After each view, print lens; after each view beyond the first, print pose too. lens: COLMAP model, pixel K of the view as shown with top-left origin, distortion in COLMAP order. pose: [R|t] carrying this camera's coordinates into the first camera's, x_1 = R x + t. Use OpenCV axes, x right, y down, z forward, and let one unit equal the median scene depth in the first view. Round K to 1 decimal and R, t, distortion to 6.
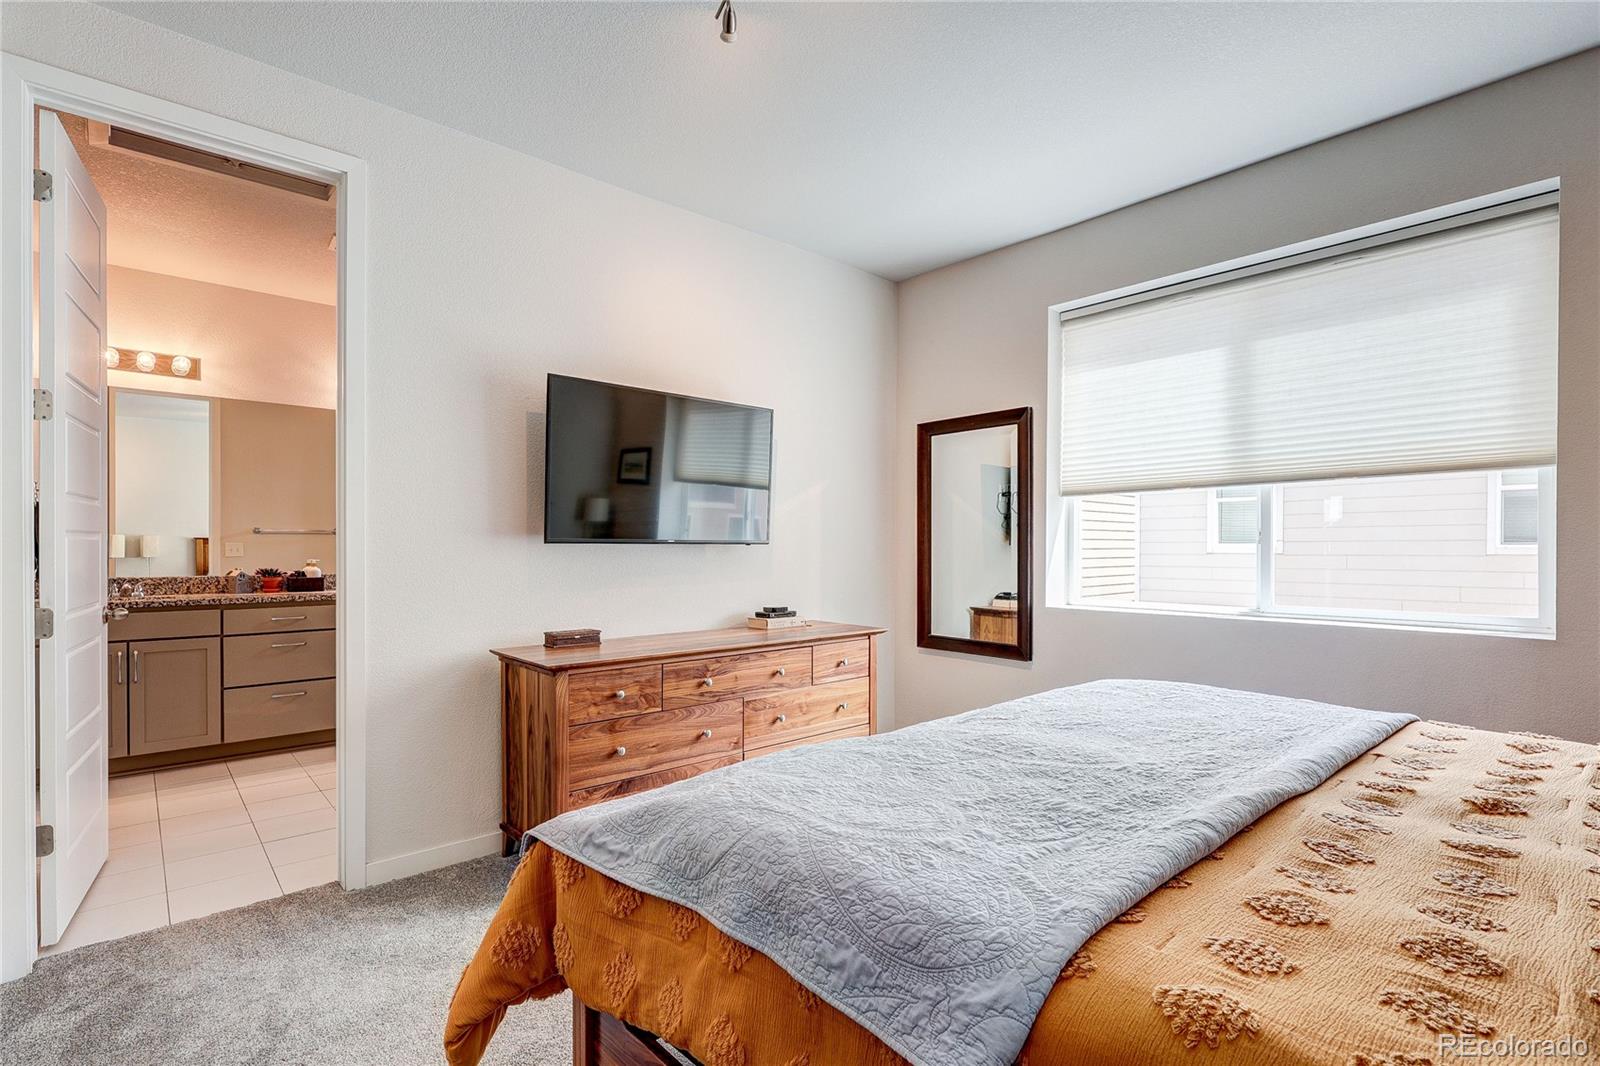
lens RADIAL K [[749.8, 0, 815.2], [0, 749.8, 537.1], [0, 0, 1]] dist [-0.000807, -0.002481]
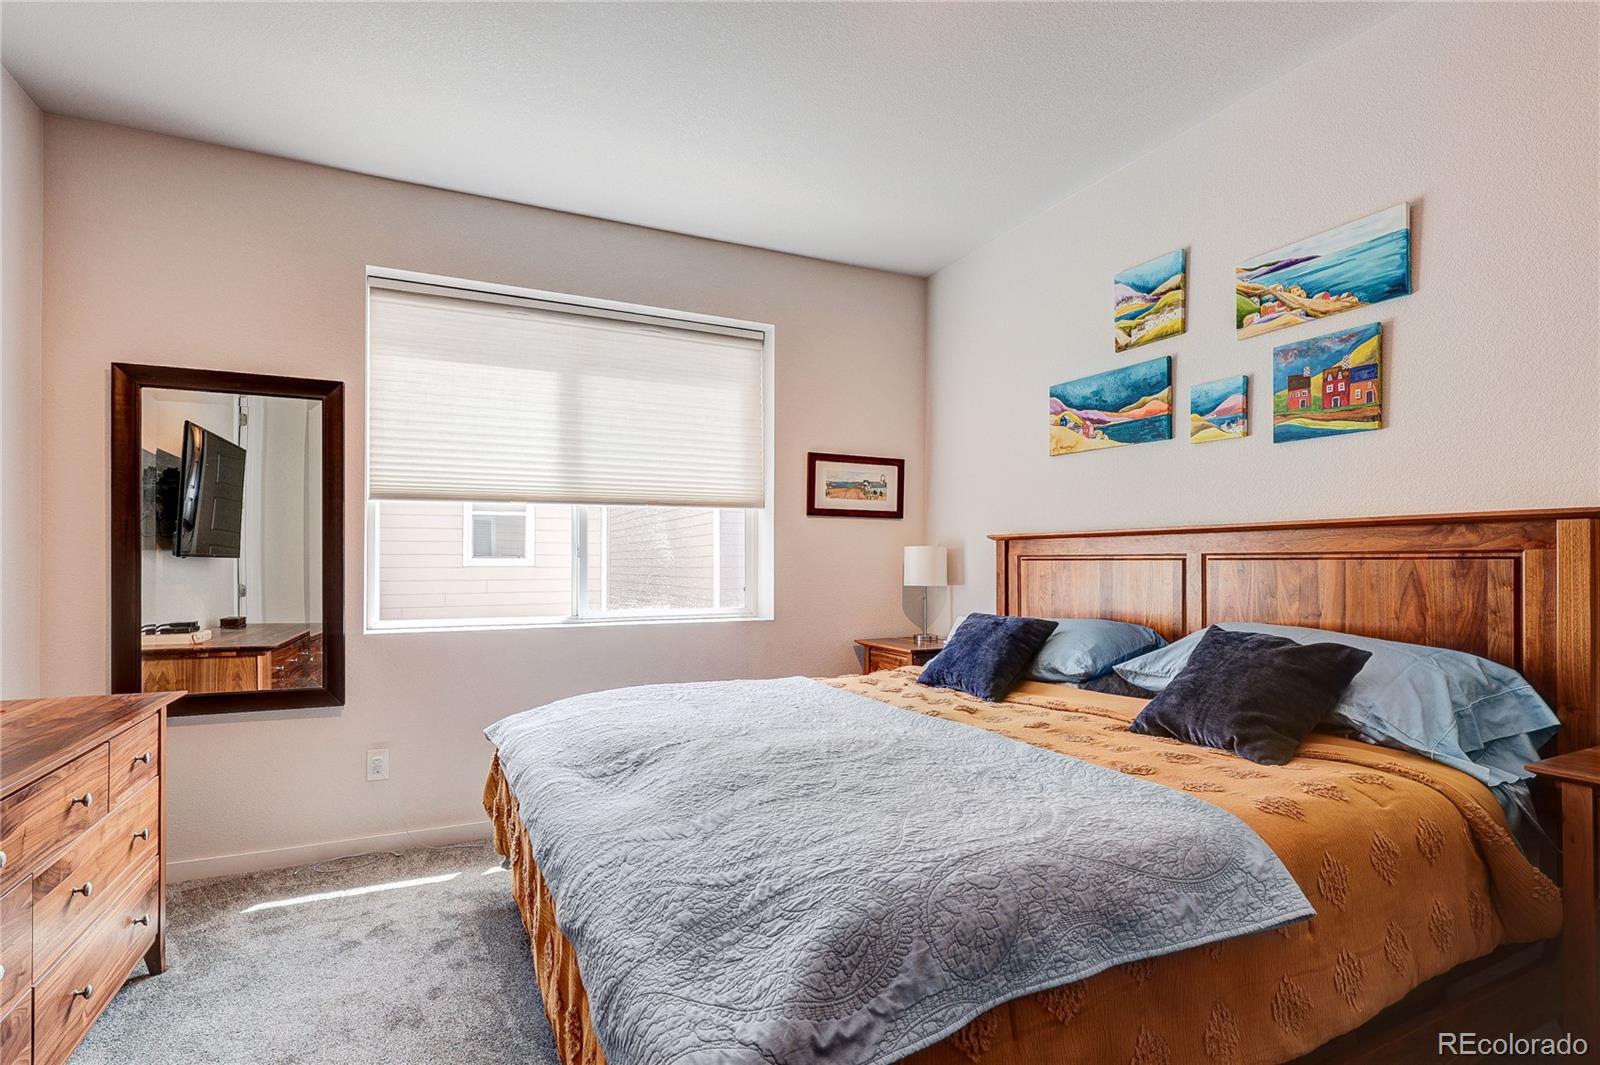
lens RADIAL K [[749.8, 0, 803.9], [0, 749.8, 547.0], [0, 0, 1]] dist [-0.000807, -0.002481]
pose [[0.299060, 0.018048, 0.954064, -0.364388], [-0.014591, 0.999791, -0.014340, 0.004504], [-0.954123, -0.009632, 0.299260, 0.345164]]
